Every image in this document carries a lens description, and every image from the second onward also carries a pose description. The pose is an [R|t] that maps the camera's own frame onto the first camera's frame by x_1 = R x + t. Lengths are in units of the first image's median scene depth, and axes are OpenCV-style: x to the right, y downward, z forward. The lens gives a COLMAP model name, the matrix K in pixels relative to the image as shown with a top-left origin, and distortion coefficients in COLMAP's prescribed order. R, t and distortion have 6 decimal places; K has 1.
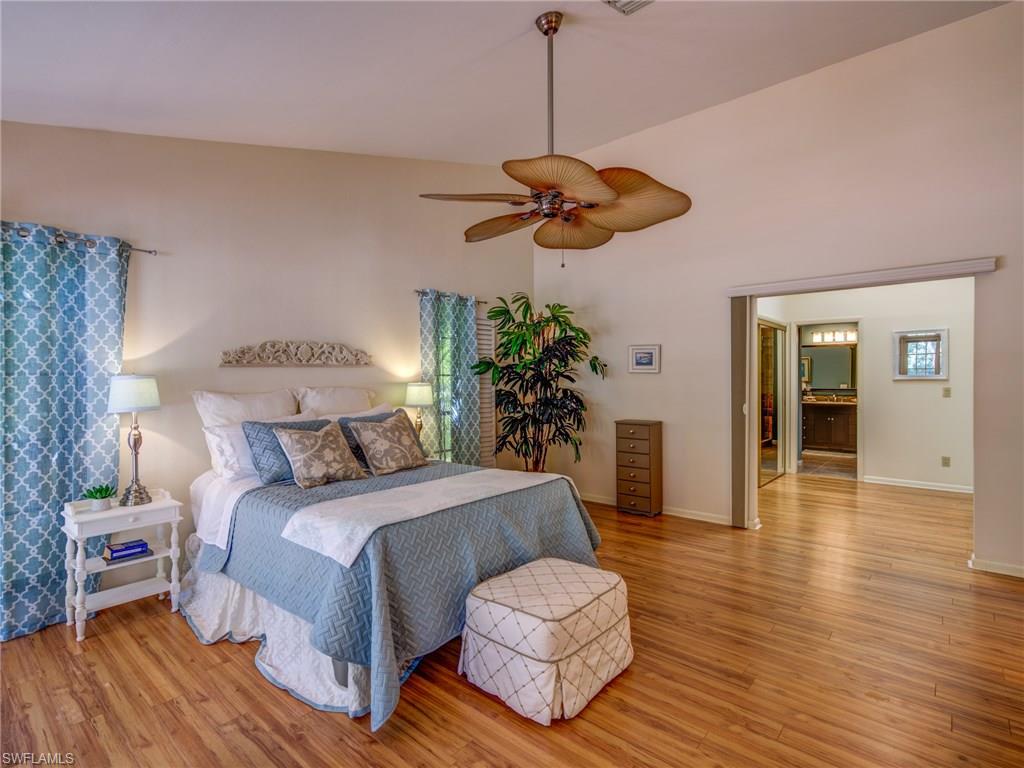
lens RADIAL K [[522.3, 0, 508.0], [0, 522.3, 384.0], [0, 0, 1]] dist [-0.002492, 0.001398]
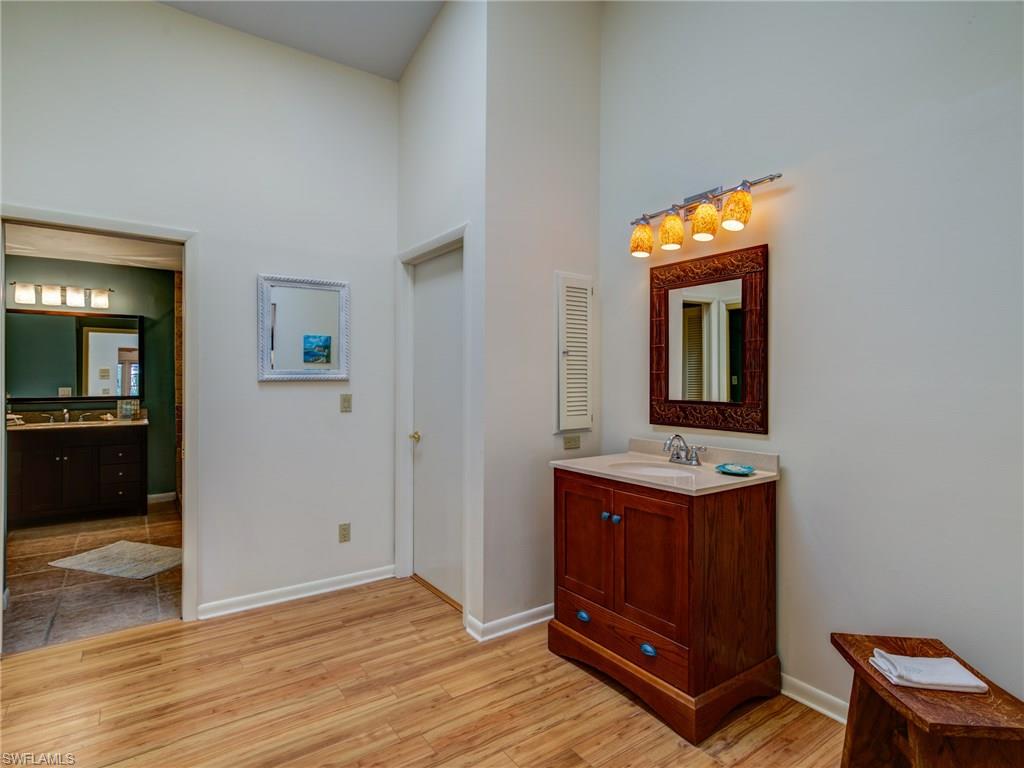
lens RADIAL K [[522.3, 0, 506.1], [0, 522.3, 383.2], [0, 0, 1]] dist [-0.002492, 0.001398]
pose [[0.237773, 0.001165, 0.971320, 0.369099], [0.006033, 0.999978, -0.002677, -0.002537], [-0.971302, 0.006496, 0.237761, 0.735670]]
